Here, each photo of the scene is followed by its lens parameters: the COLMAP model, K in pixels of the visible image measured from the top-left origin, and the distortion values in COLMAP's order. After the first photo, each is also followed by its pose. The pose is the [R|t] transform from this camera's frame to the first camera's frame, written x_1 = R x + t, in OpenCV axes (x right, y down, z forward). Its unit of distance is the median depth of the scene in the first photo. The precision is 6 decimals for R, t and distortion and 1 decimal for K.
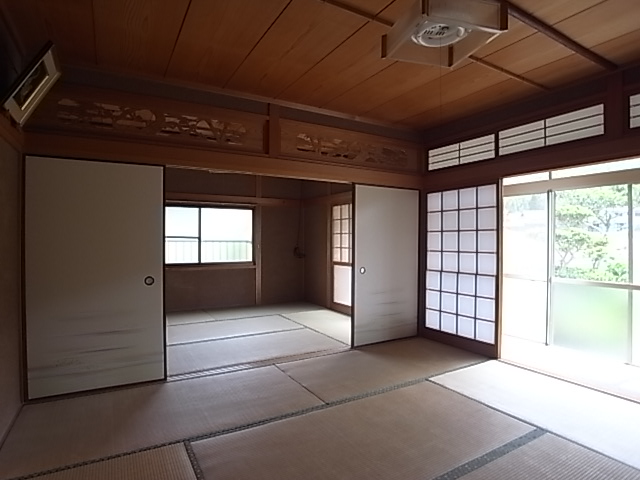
lens RADIAL K [[358.1, 0, 306.4], [0, 358.1, 243.2], [0, 0, 1]] dist [-0.072206, 0.018995]
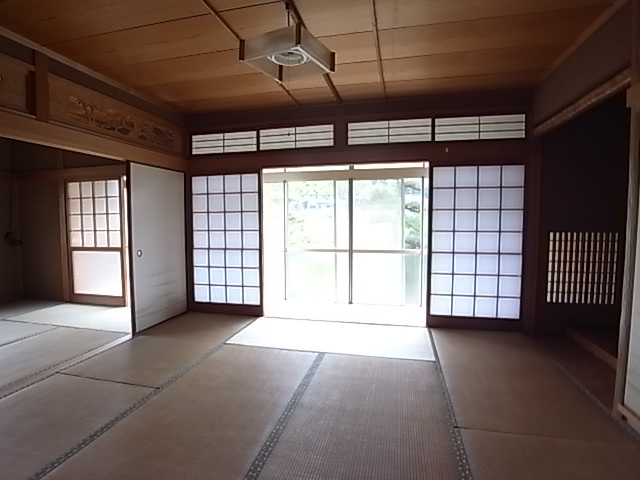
lens RADIAL K [[358.1, 0, 306.4], [0, 358.1, 243.2], [0, 0, 1]] dist [-0.072206, 0.018995]
pose [[0.686364, -0.057139, 0.725010, -0.224387], [0.015322, 0.997824, 0.064135, -0.004613], [-0.727097, -0.032911, 0.685745, 0.024592]]
